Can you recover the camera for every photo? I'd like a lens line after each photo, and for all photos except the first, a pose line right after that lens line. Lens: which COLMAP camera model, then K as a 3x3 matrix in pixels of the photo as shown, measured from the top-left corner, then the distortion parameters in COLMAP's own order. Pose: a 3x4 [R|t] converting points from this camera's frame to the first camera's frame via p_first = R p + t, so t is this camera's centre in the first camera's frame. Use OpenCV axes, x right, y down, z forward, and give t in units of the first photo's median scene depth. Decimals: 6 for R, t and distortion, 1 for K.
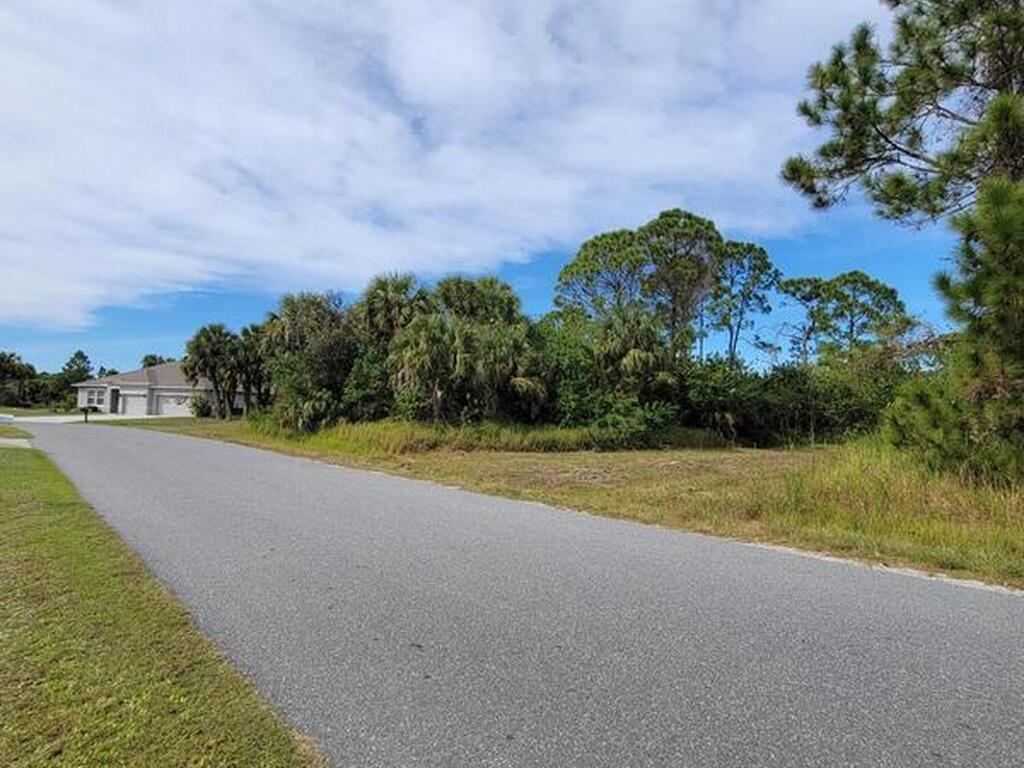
lens RADIAL K [[616.0, 0, 510.1], [0, 616.0, 394.3], [0, 0, 1]] dist [0.006601, 0.002481]
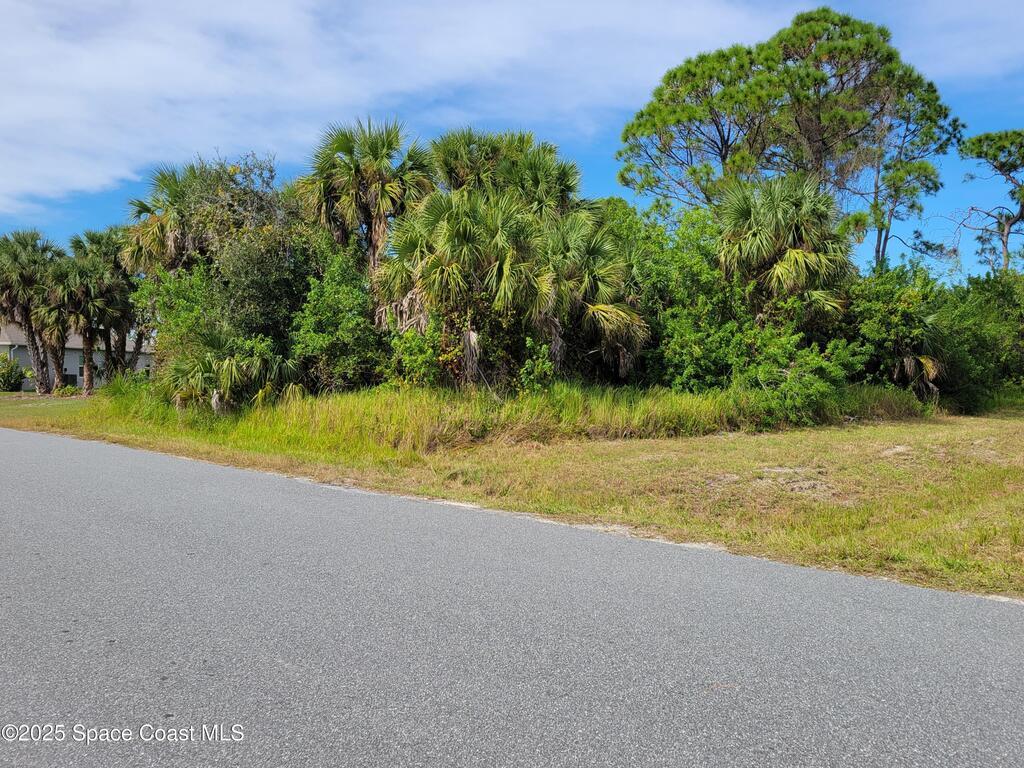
lens RADIAL K [[910.3, 0, 496.1], [0, 910.3, 401.4], [0, 0, 1]] dist [0.051140, -0.001550]
pose [[0.998936, -0.031146, 0.034021, -0.110356], [0.028881, 0.997457, 0.065149, 0.003546], [-0.035963, -0.064097, 0.997295, 0.170446]]
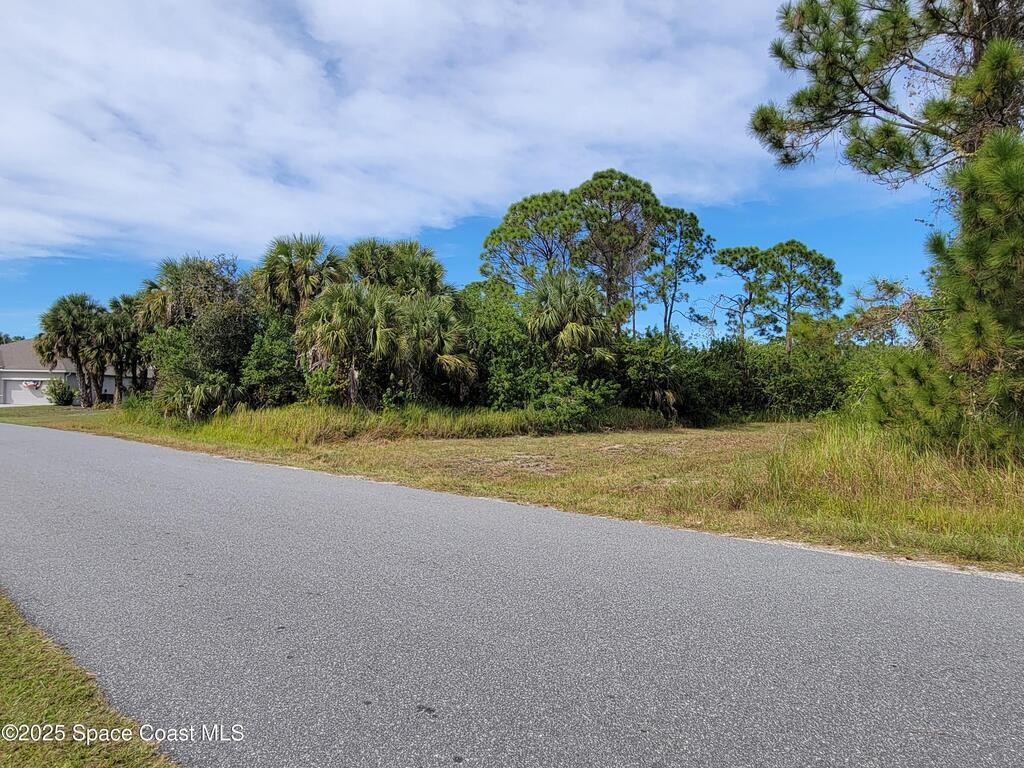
lens RADIAL K [[672.1, 0, 500.7], [0, 672.1, 389.8], [0, 0, 1]] dist [0.009659, -0.006085]
pose [[0.993042, -0.014764, 0.116830, -0.020860], [0.012020, 0.999636, 0.024157, 0.000577], [-0.117144, -0.022585, 0.992858, 0.026676]]
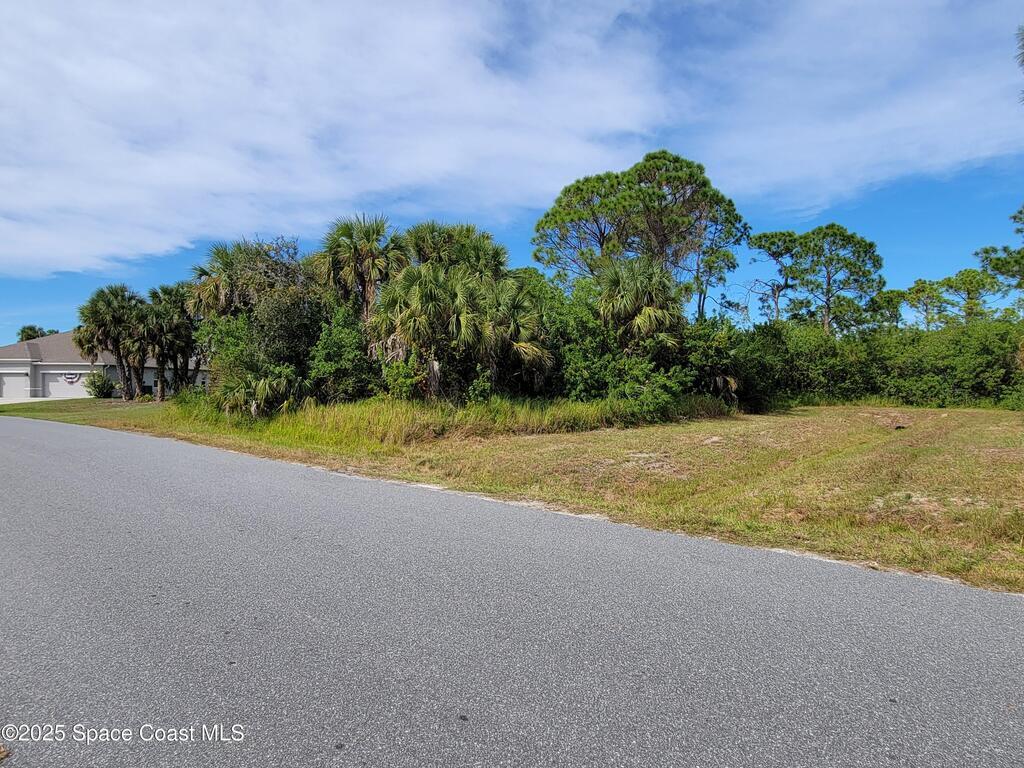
lens RADIAL K [[620.3, 0, 506.8], [0, 620.3, 387.9], [0, 0, 1]] dist [0.003147, 0.001501]
pose [[0.991451, -0.030035, 0.126977, -0.112686], [0.024320, 0.998630, 0.046321, -0.005400], [-0.128194, -0.042837, 0.990824, 0.169690]]
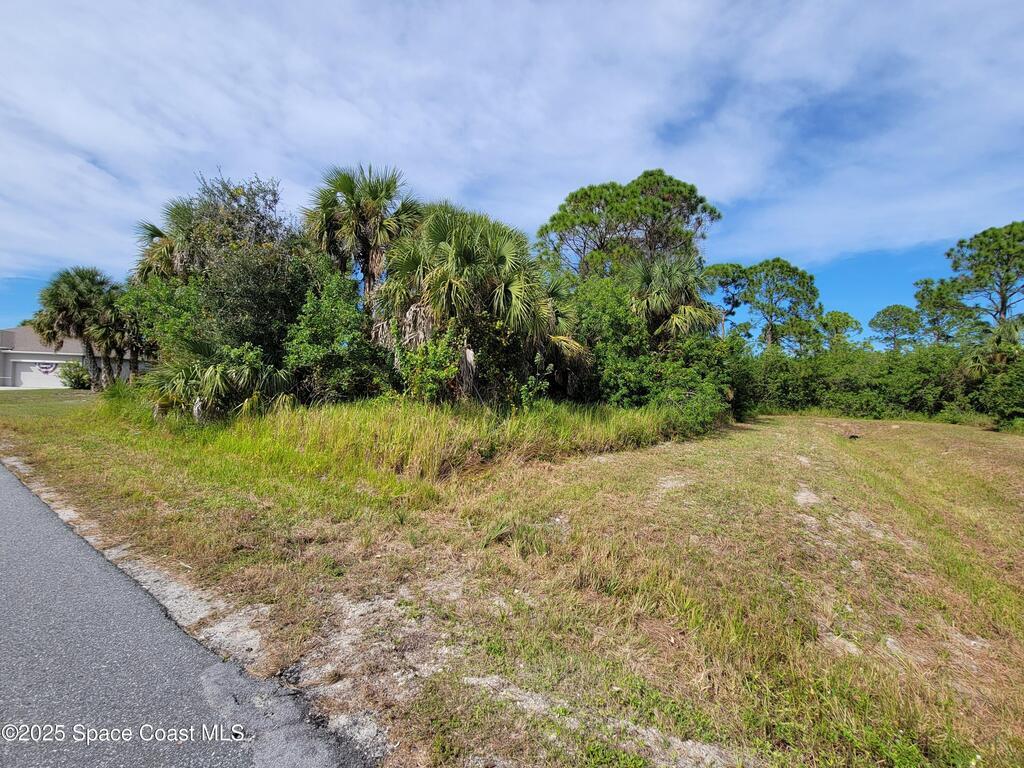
lens RADIAL K [[460.1, 0, 517.5], [0, 460.1, 383.2], [0, 0, 1]] dist [0.001432, -0.001247]
pose [[0.969303, 0.003549, 0.245843, -0.157127], [-0.010540, 0.999576, 0.027126, 0.012127], [-0.245642, -0.028884, 0.968930, 0.506125]]
